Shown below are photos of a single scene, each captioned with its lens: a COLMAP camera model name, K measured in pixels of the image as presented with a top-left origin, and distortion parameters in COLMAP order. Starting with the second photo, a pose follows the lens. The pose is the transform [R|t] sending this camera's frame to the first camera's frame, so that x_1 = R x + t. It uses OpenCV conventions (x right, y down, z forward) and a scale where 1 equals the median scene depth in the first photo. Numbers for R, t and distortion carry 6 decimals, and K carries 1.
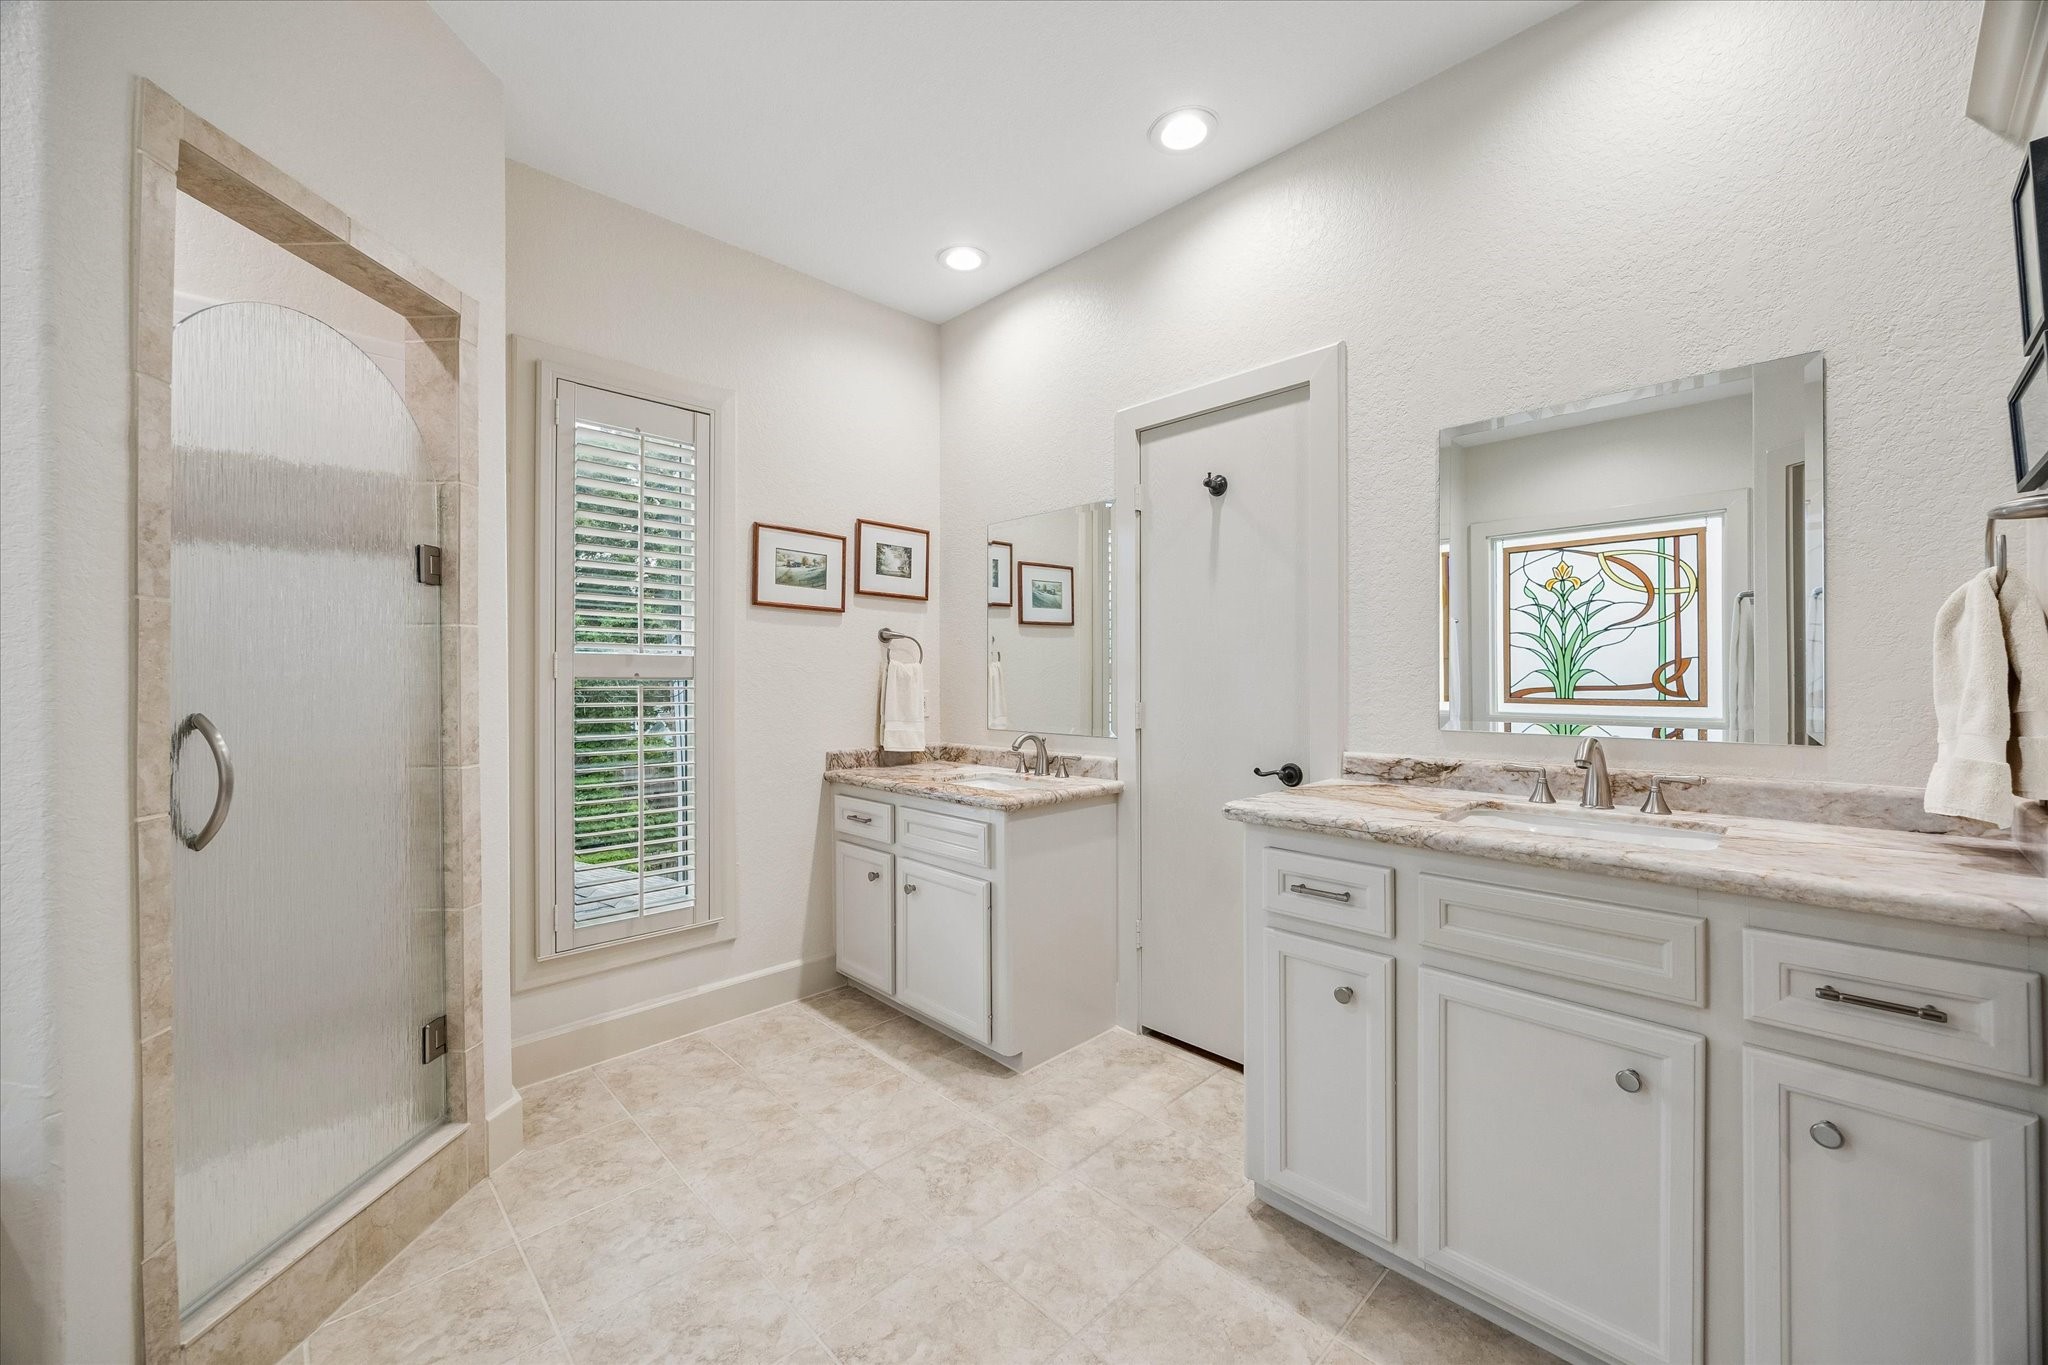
lens RADIAL K [[803.4, 0, 1023.8], [0, 803.4, 674.3], [0, 0, 1]] dist [-0.001554, 0.000091]
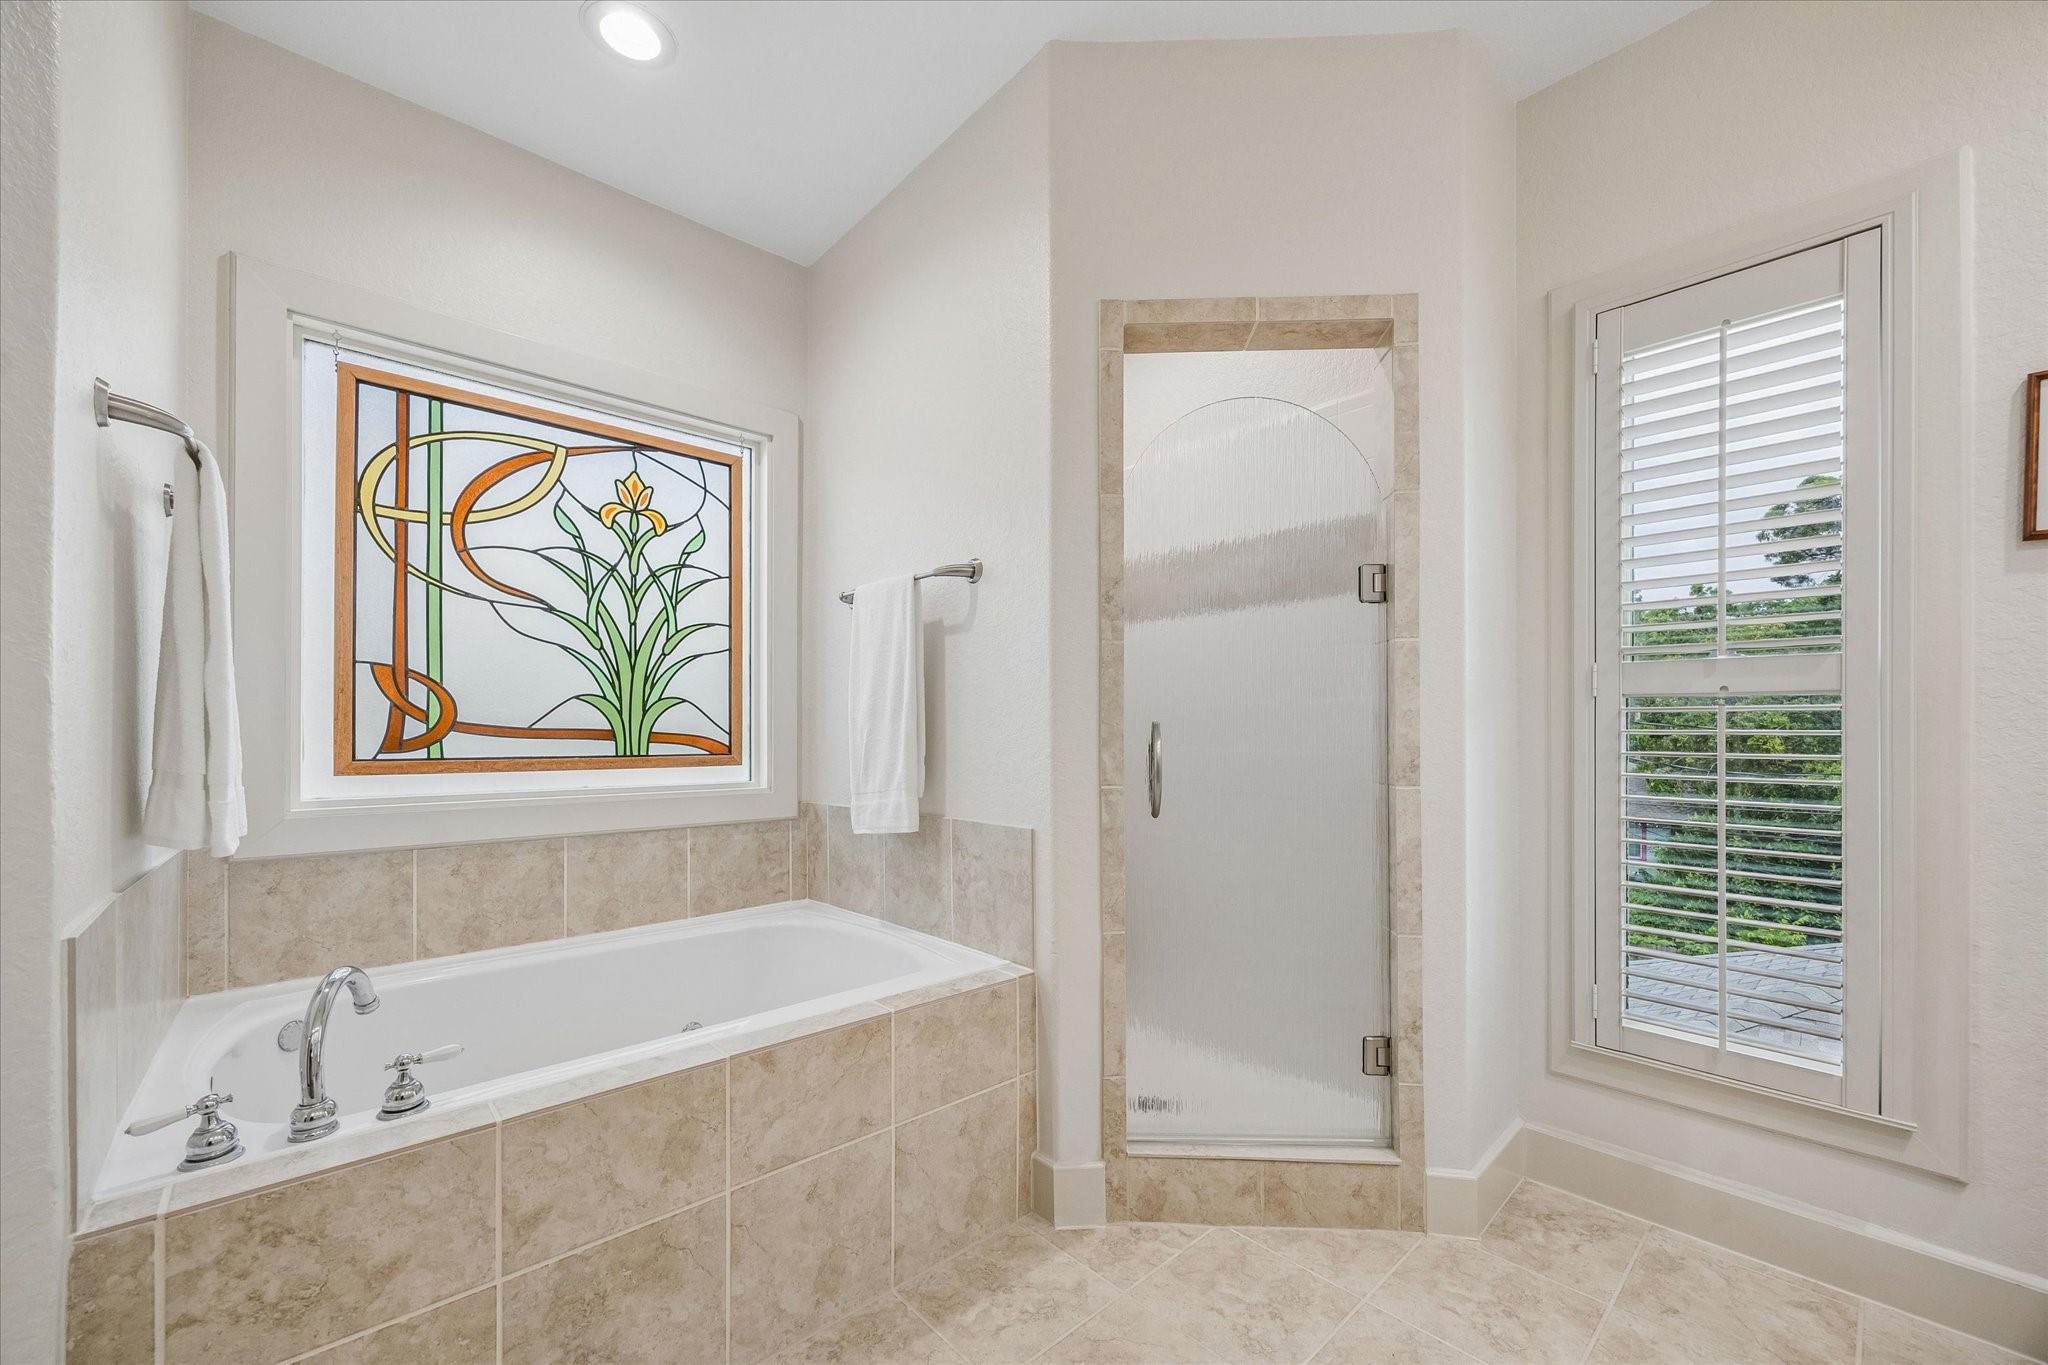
lens RADIAL K [[803.4, 0, 1034.6], [0, 803.4, 732.2], [0, 0, 1]] dist [-0.001554, 0.000091]
pose [[-0.033568, 0.000389, -0.999436, 0.274745], [-0.001249, 0.999999, 0.000431, 0.049016], [0.999436, 0.001263, -0.033568, 0.587688]]
